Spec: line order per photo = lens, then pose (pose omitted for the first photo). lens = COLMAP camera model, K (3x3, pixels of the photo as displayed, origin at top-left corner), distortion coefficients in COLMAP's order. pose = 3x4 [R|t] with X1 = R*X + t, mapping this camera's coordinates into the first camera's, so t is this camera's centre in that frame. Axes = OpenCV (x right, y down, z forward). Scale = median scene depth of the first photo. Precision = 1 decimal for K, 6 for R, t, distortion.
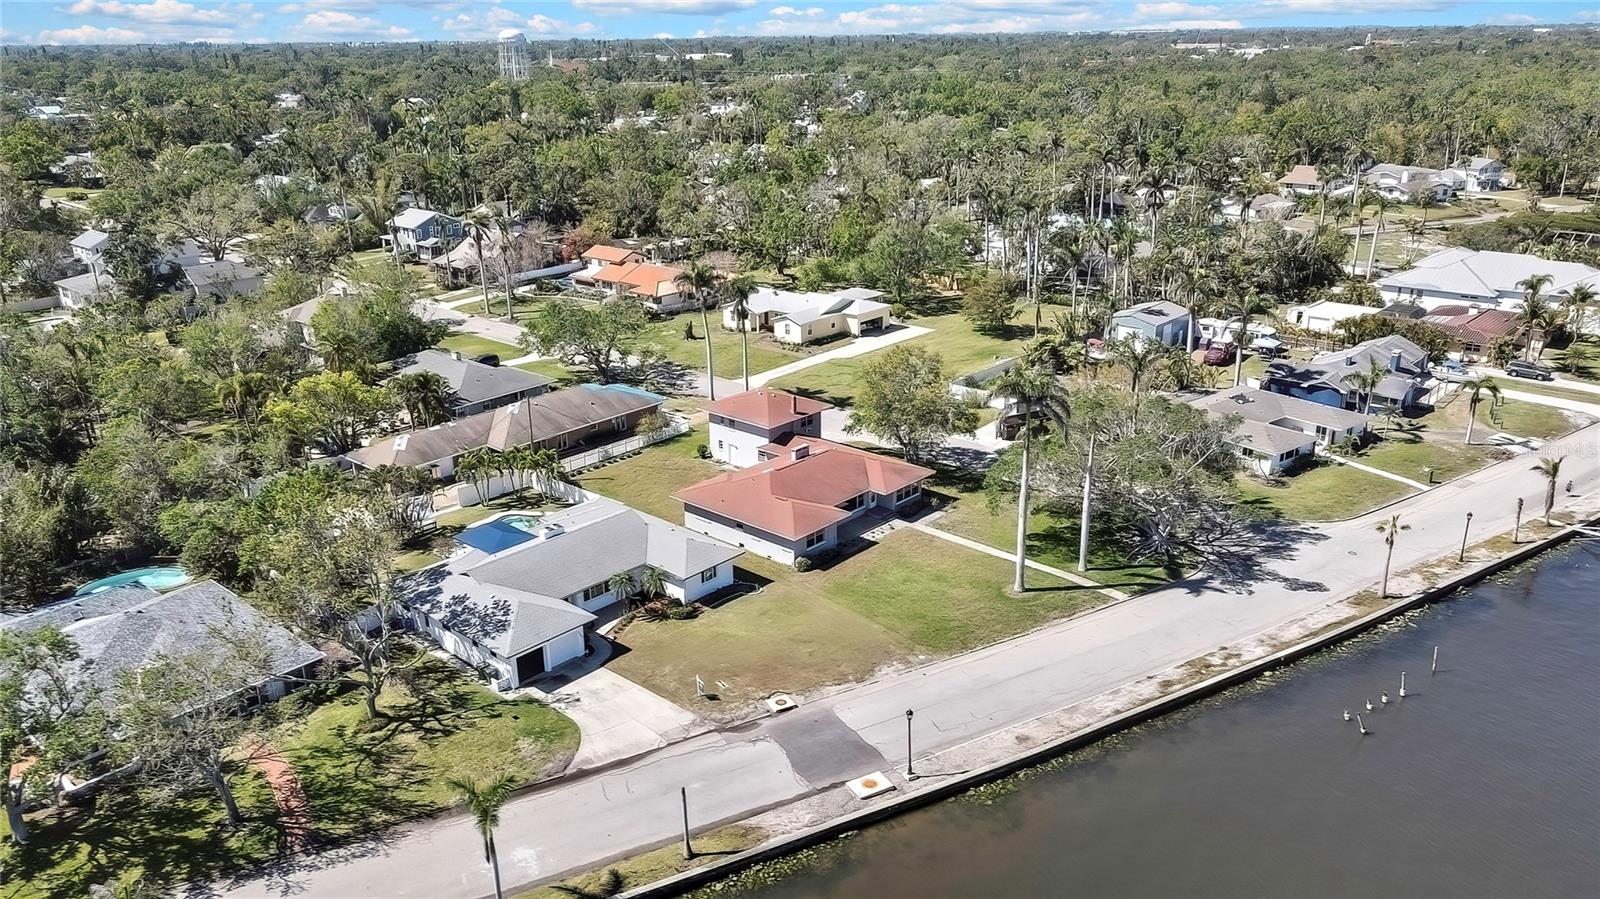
lens RADIAL K [[1182.1, 0, 800.0], [0, 1182.1, 449.5], [0, 0, 1]] dist [-0.001440, 0.002571]
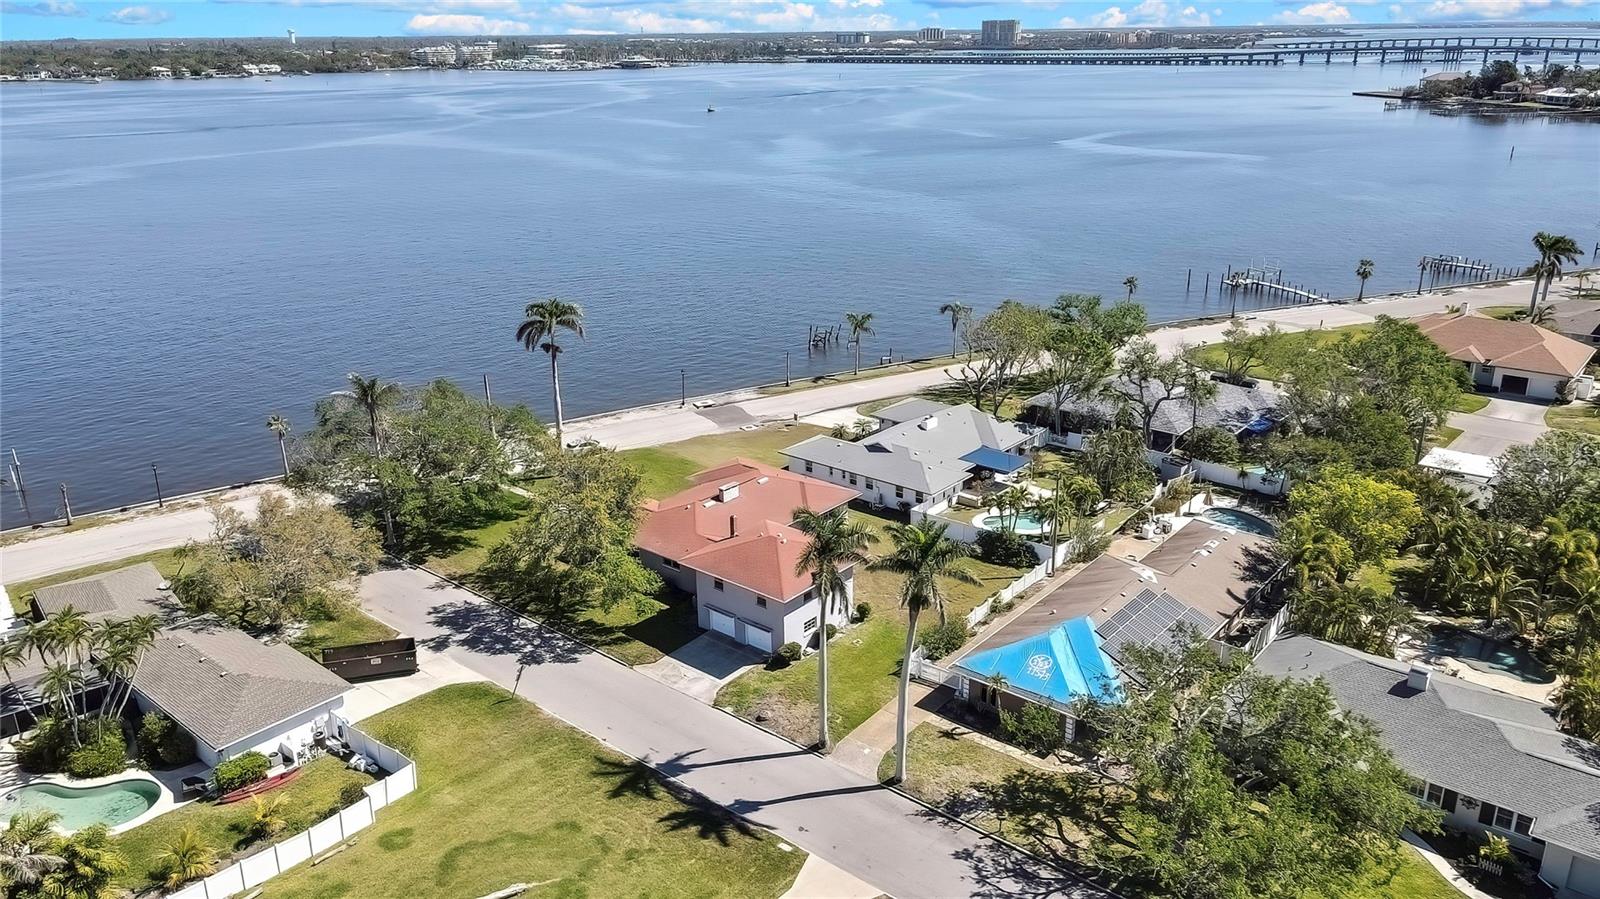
lens RADIAL K [[1174.1, 0, 796.5], [0, 1174.1, 456.4], [0, 0, 1]] dist [0.009117, 0.009205]
pose [[-0.999198, 0.033232, -0.022353, -0.033575], [0.011431, 0.771547, 0.636070, -0.614203], [0.038384, 0.635304, -0.771308, 1.731022]]
